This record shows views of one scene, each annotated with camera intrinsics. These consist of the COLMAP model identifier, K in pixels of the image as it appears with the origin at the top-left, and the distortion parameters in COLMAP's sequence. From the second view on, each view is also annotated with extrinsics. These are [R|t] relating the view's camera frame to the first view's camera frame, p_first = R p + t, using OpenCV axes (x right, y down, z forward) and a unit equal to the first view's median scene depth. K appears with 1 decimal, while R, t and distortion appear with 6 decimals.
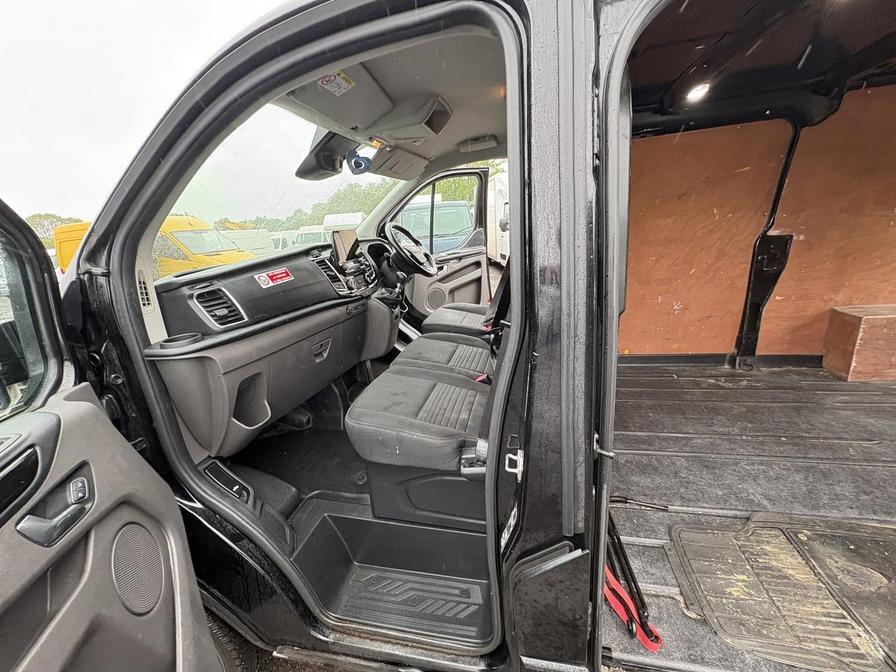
lens RADIAL K [[360.5, 0, 448.9], [0, 360.5, 334.4], [0, 0, 1]] dist [0.005063, 0.000094]
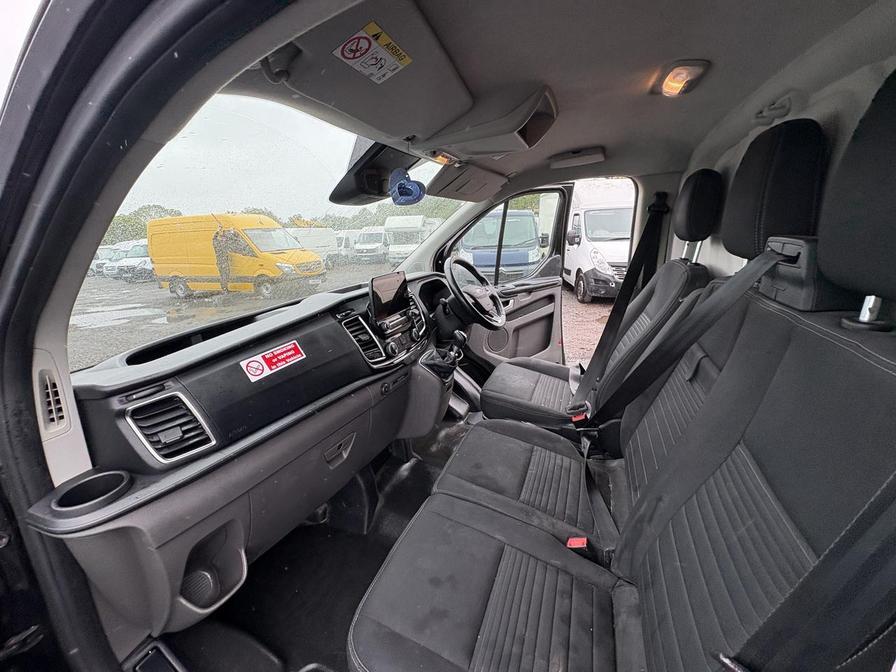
lens RADIAL K [[360.5, 0, 448.9], [0, 360.5, 334.4], [0, 0, 1]] dist [0.005063, 0.000094]
pose [[0.987145, 0.082776, -0.136722, -0.076359], [-0.083794, 0.996482, -0.001698, -0.230738], [0.136100, 0.013132, 0.990608, 0.380279]]
